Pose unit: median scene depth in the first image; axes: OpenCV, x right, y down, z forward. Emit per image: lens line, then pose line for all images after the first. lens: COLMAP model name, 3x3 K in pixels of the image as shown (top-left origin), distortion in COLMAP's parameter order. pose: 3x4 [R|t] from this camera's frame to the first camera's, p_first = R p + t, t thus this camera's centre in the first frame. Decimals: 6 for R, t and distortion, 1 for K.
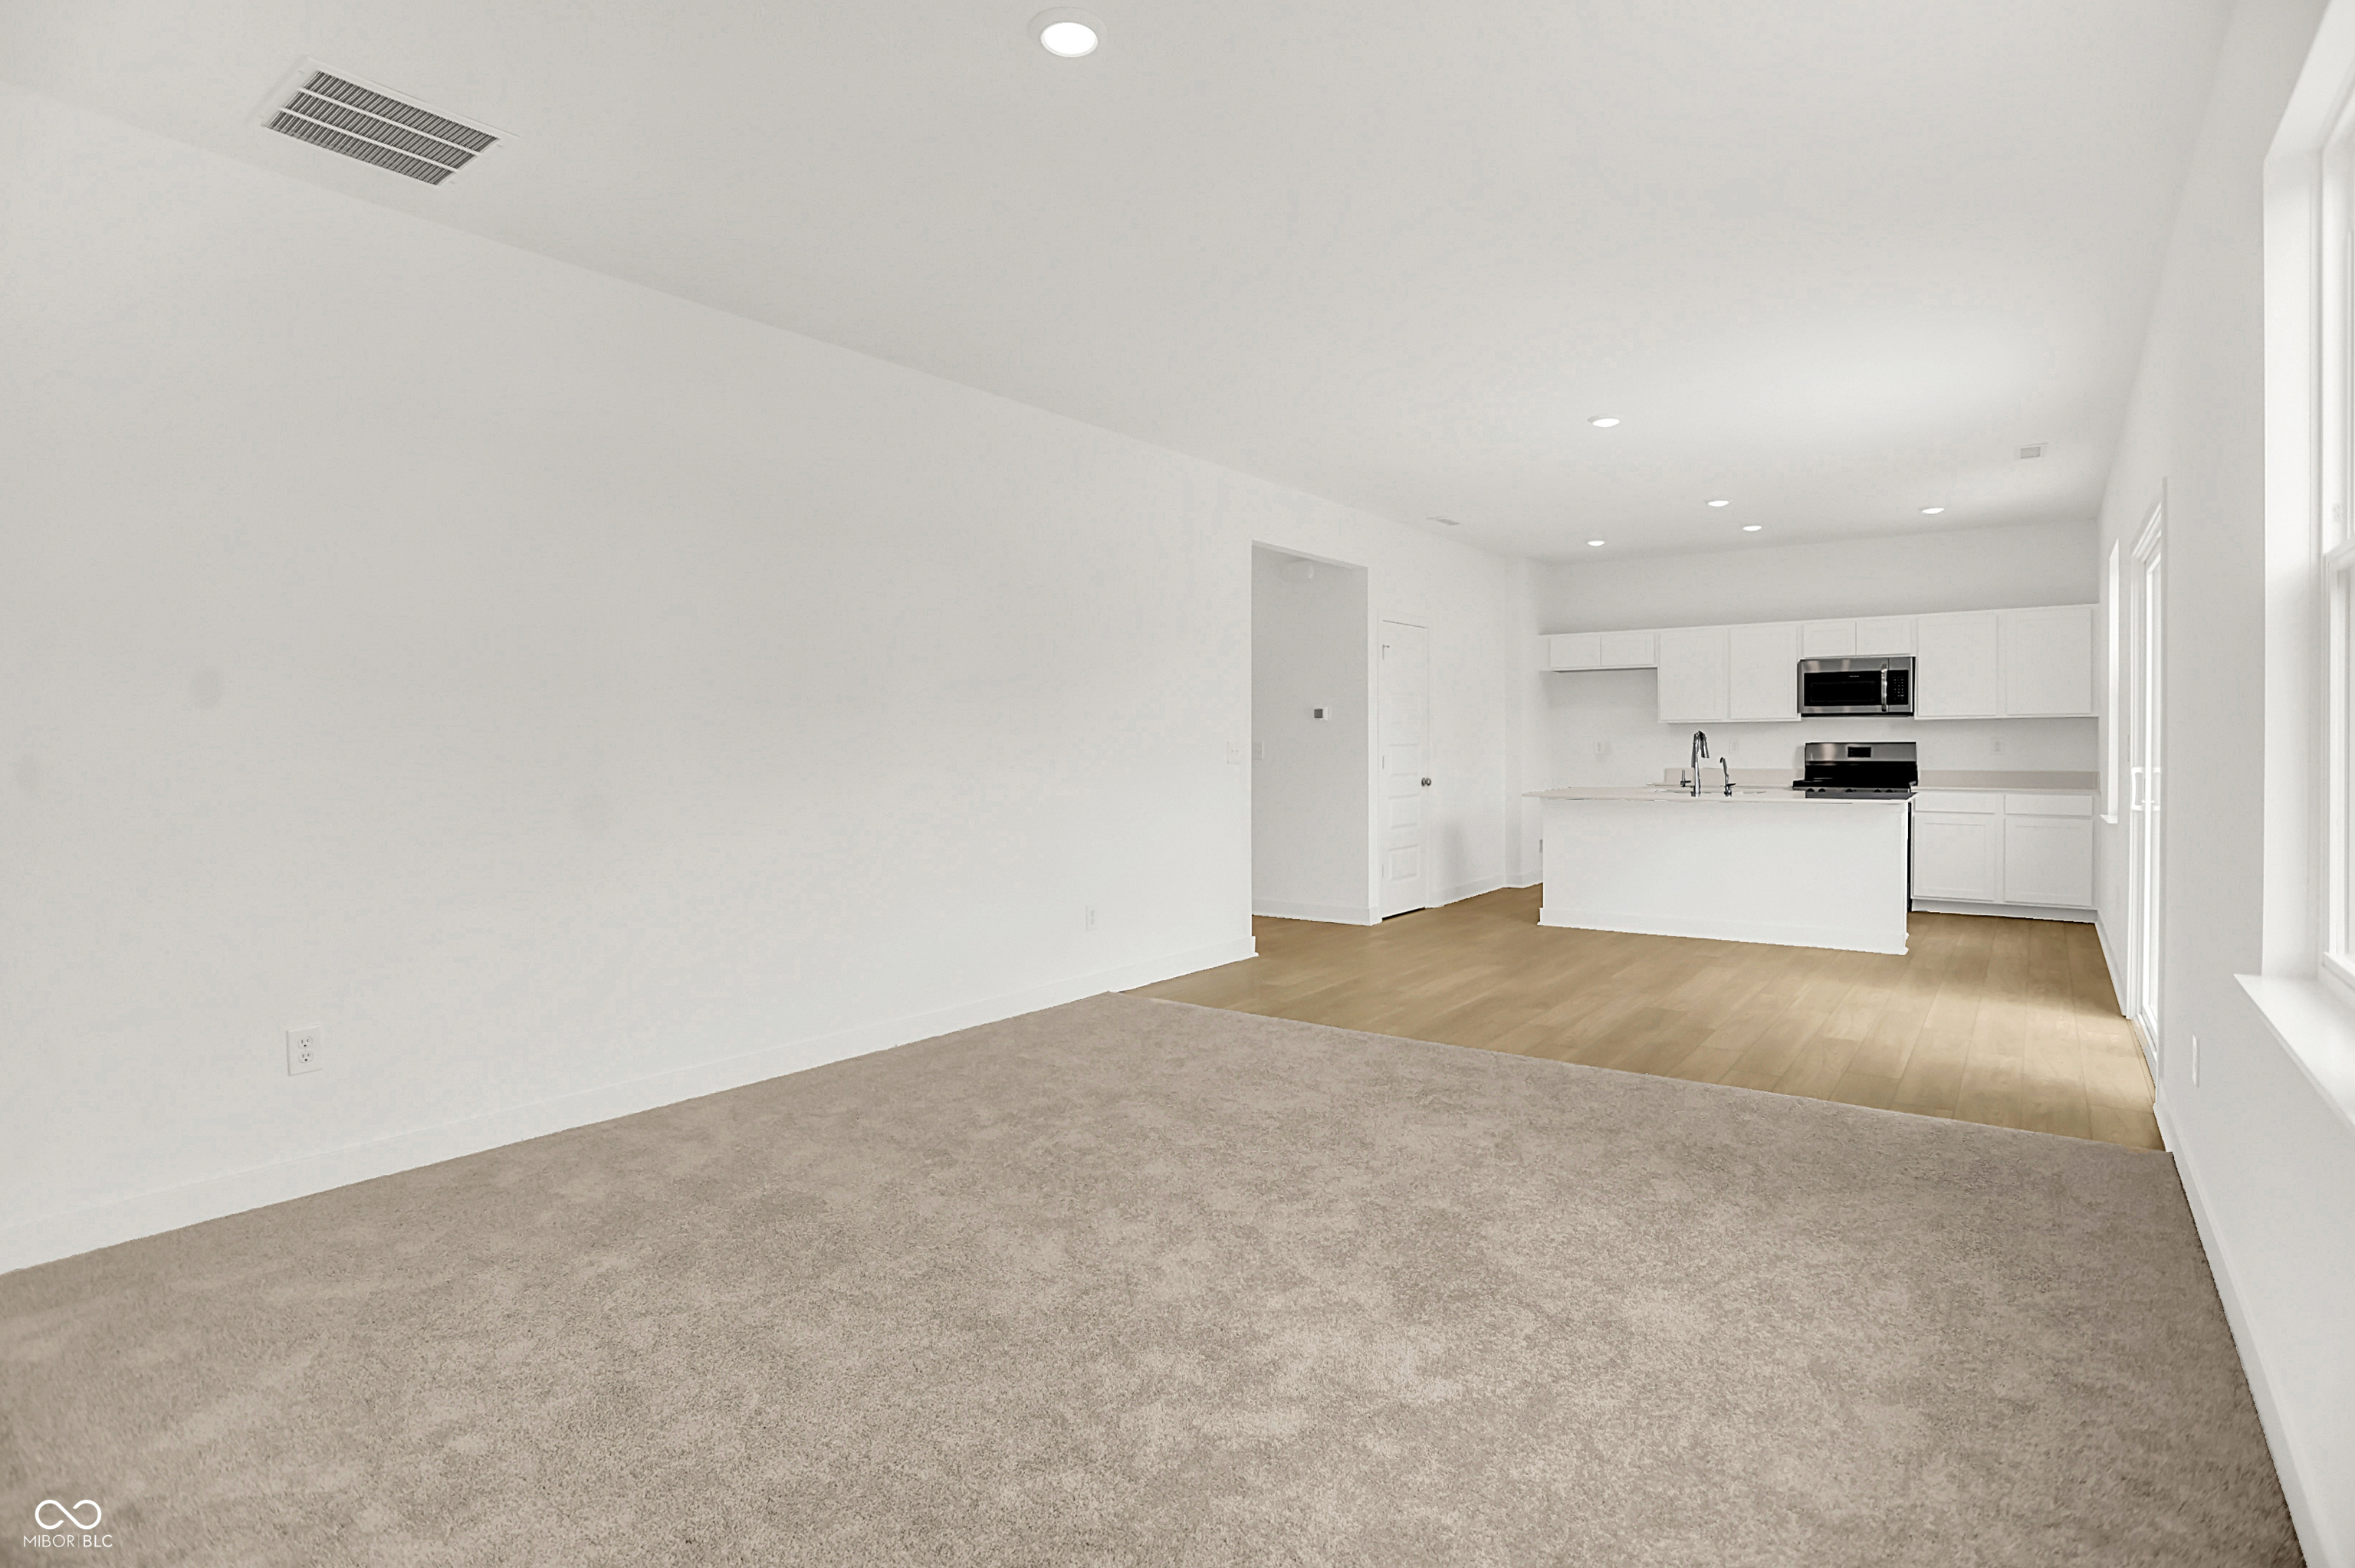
lens RADIAL K [[1144.0, 0, 1215.8], [0, 1144.0, 741.0], [0, 0, 1]] dist [-0.053968, 0.021983]
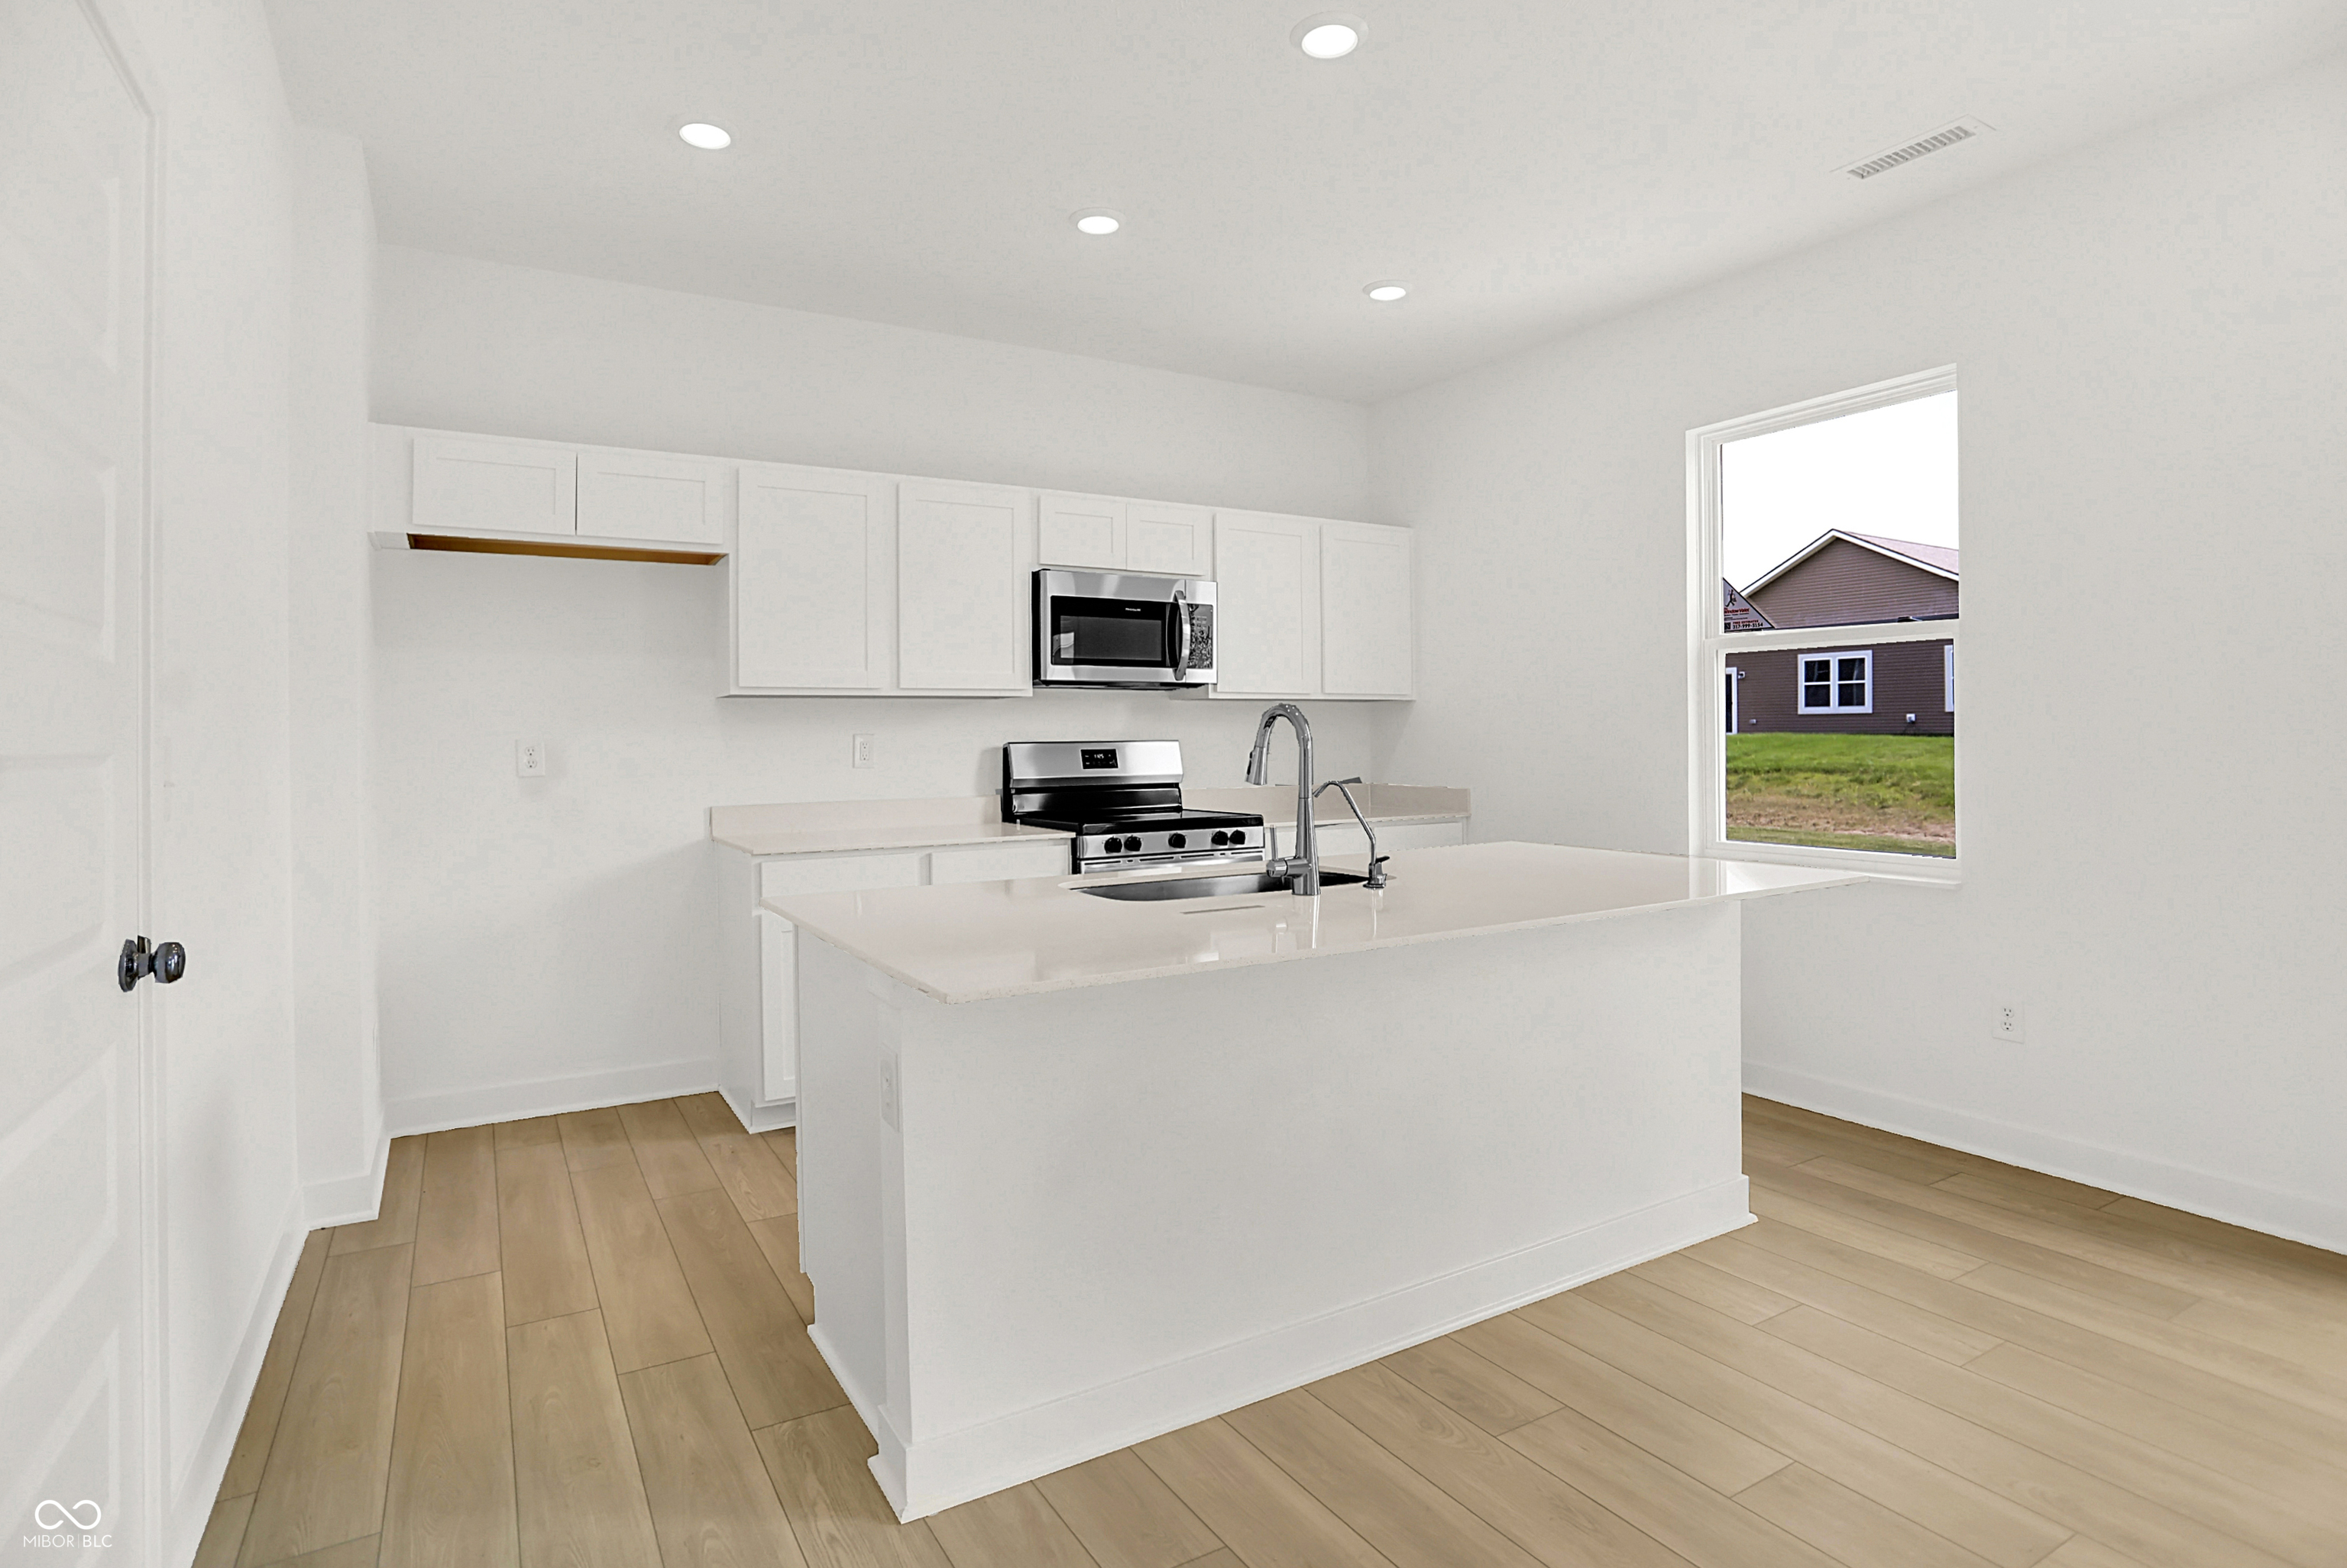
lens RADIAL K [[1194.6, 0, 1157.6], [0, 1194.6, 749.0], [0, 0, 1]] dist [-0.052070, 0.030516]
pose [[0.403204, -0.009752, 0.915058, 0.076728], [0.004260, 0.999952, 0.008780, 0.000556], [-0.915100, 0.000358, 0.403226, 0.777798]]
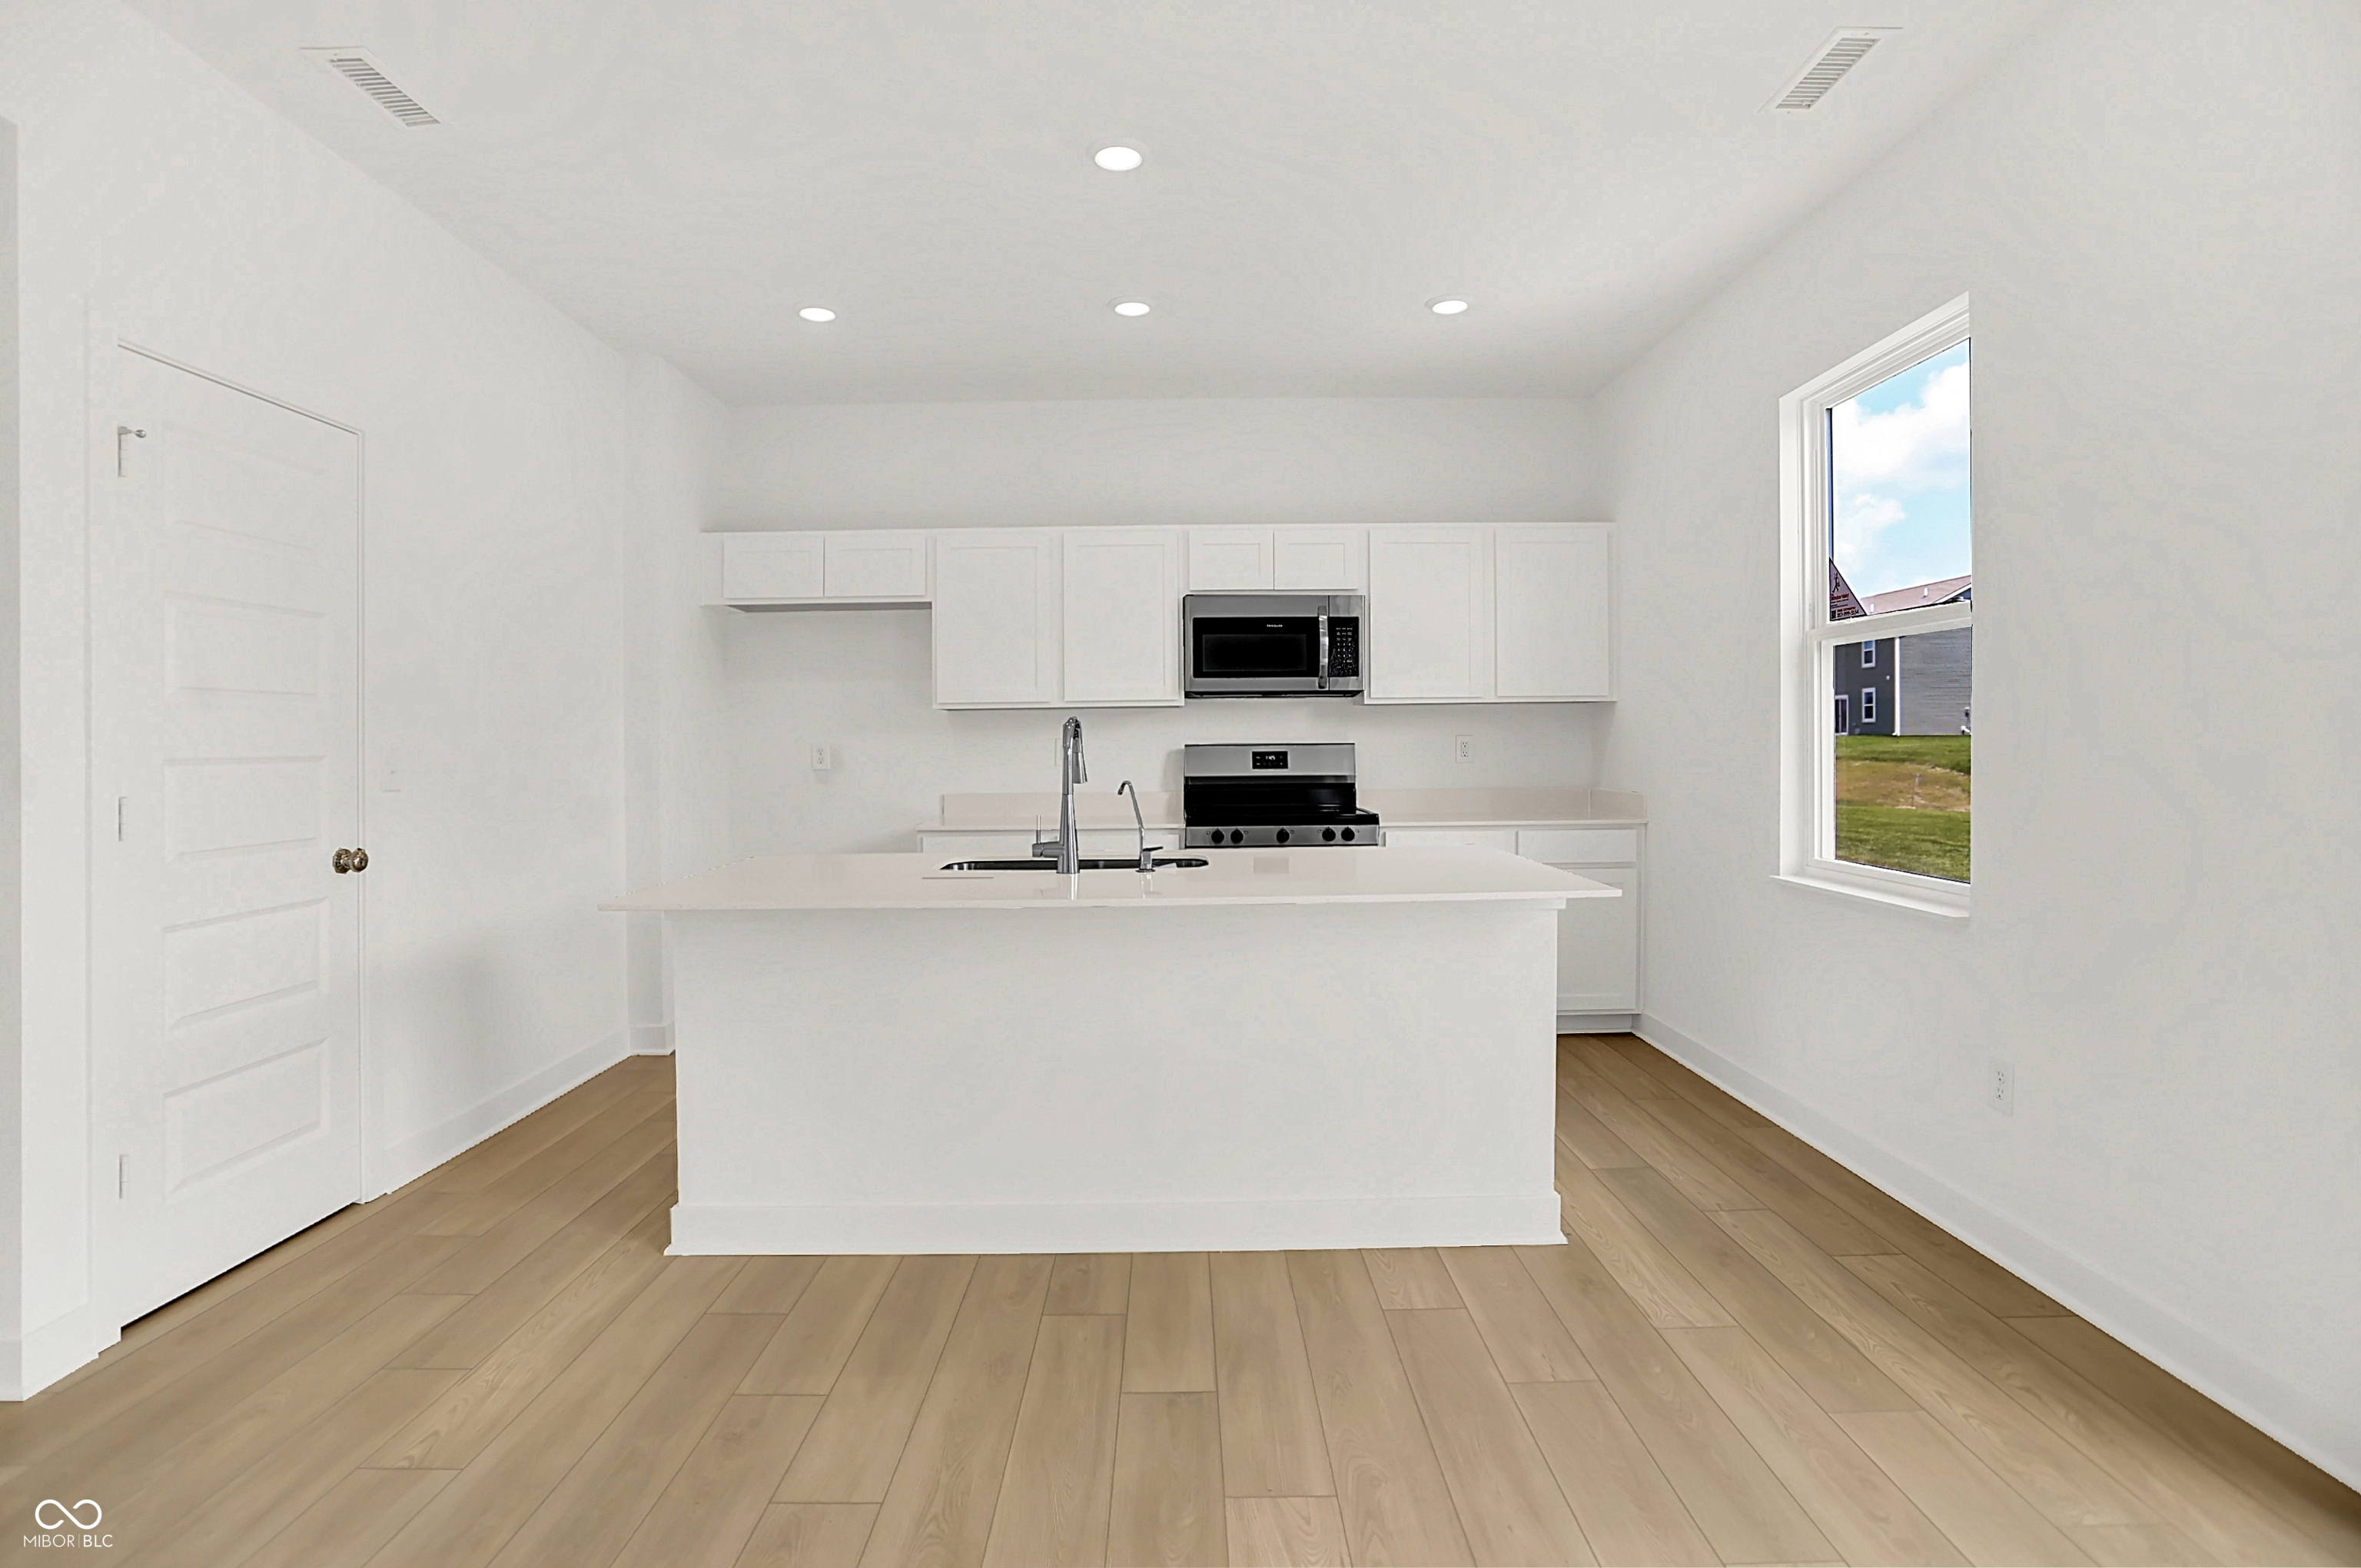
lens RADIAL K [[1177.2, 0, 1183.8], [0, 1177.2, 758.5], [0, 0, 1]] dist [-0.057740, 0.025751]
pose [[0.806574, -0.012861, 0.590994, 0.182201], [0.005479, 0.999883, 0.014281, 0.000130], [-0.591108, -0.008280, 0.806550, 0.555150]]
